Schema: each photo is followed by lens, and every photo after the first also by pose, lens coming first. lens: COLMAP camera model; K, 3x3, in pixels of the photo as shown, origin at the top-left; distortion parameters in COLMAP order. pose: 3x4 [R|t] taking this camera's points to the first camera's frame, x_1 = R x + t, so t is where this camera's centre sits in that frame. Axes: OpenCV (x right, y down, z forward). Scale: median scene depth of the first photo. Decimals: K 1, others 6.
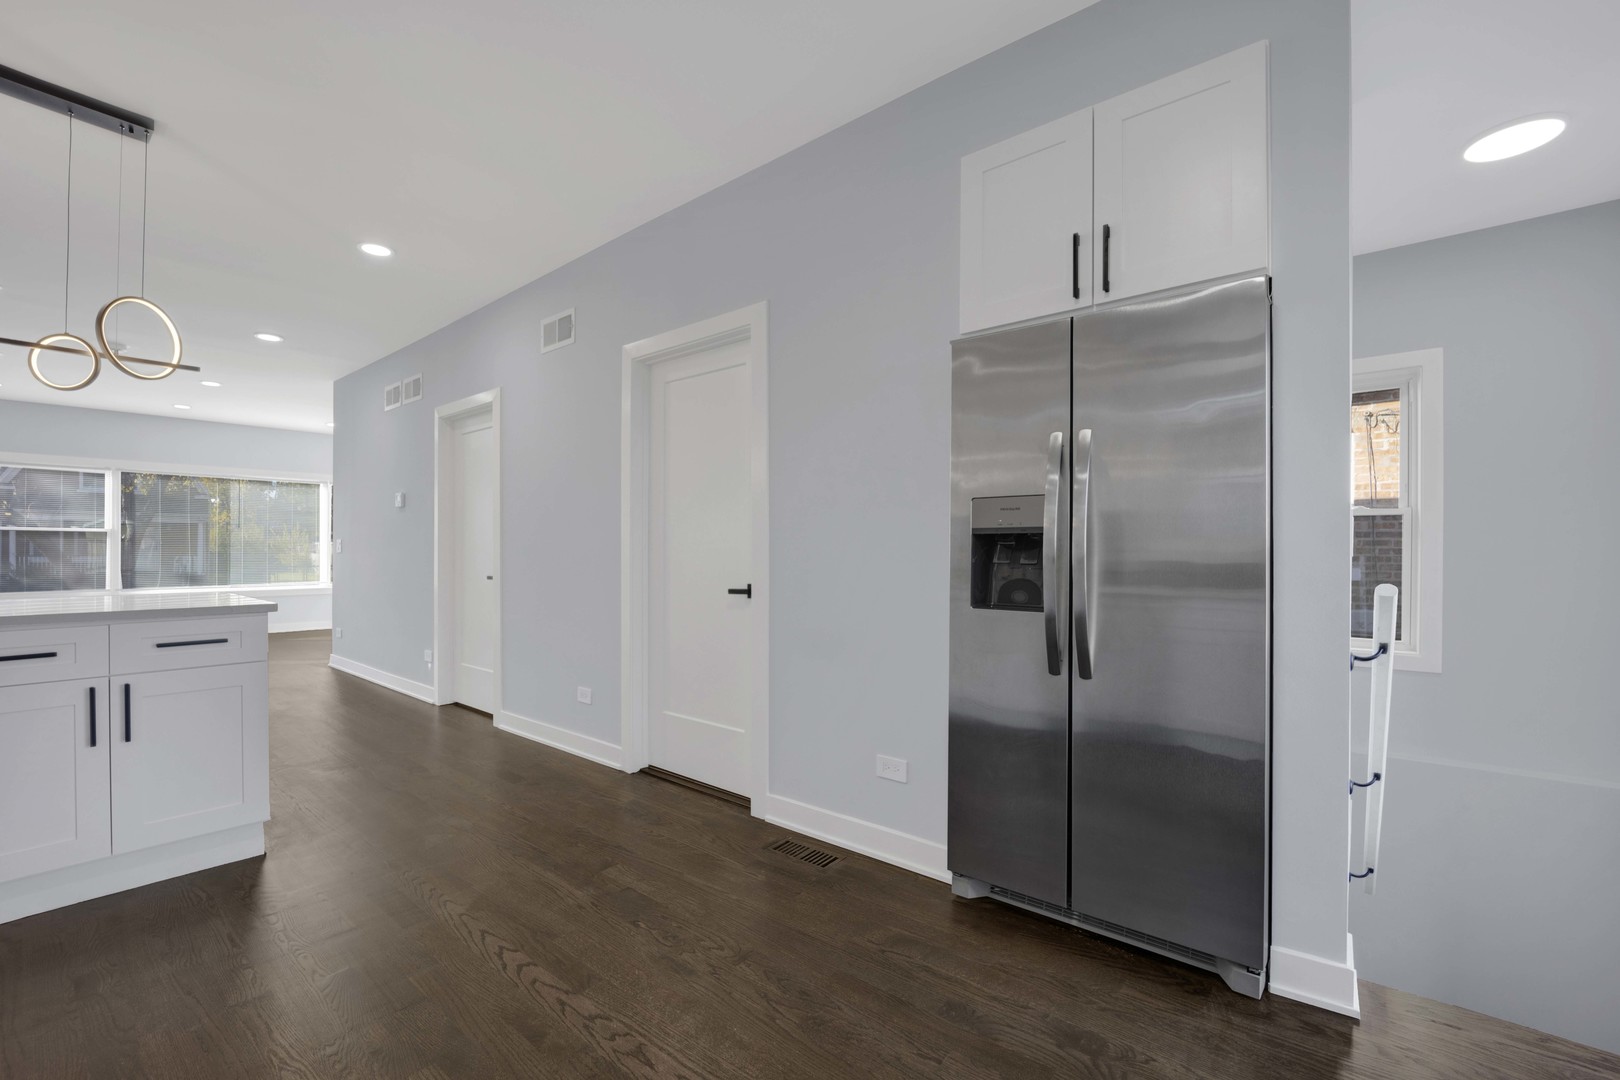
lens RADIAL K [[689.1, 0, 779.4], [0, 689.1, 548.9], [0, 0, 1]] dist [-0.000230, -0.000026]
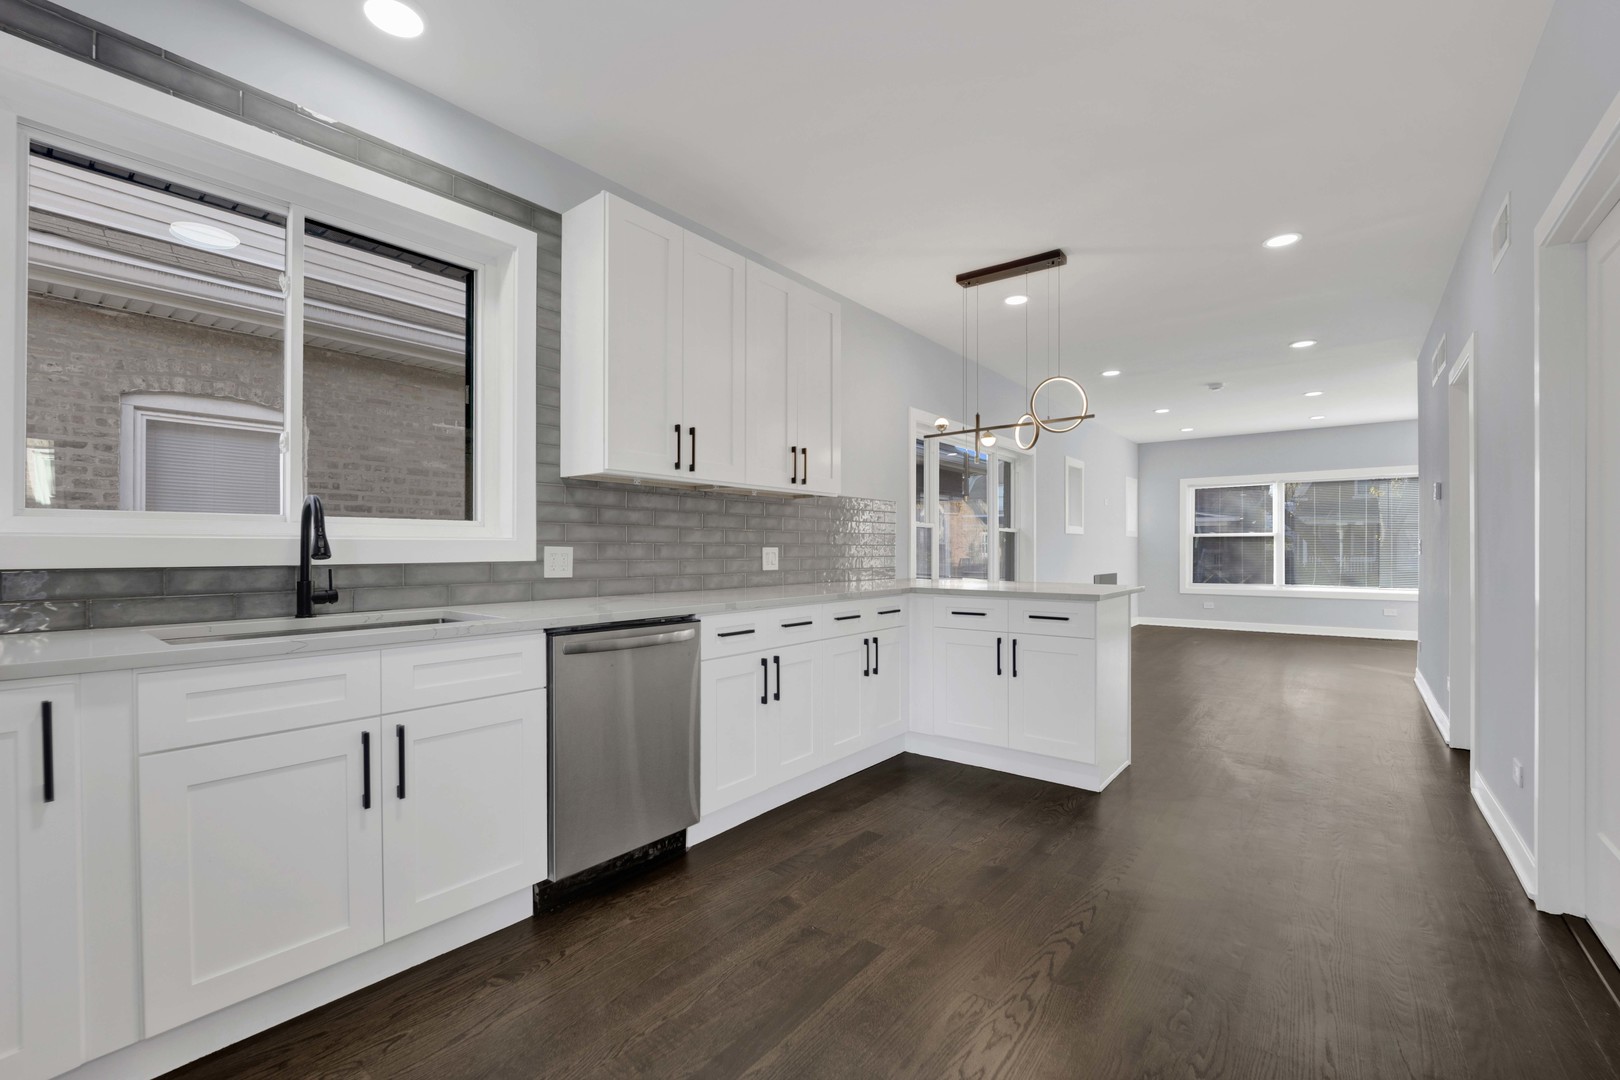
lens RADIAL K [[689.1, 0, 779.4], [0, 689.1, 548.9], [0, 0, 1]] dist [-0.000230, -0.000026]
pose [[0.023224, -0.002561, -0.999727, 0.212120], [0.002312, 0.999994, -0.002508, -0.000995], [0.999728, -0.002253, 0.023230, 0.163855]]
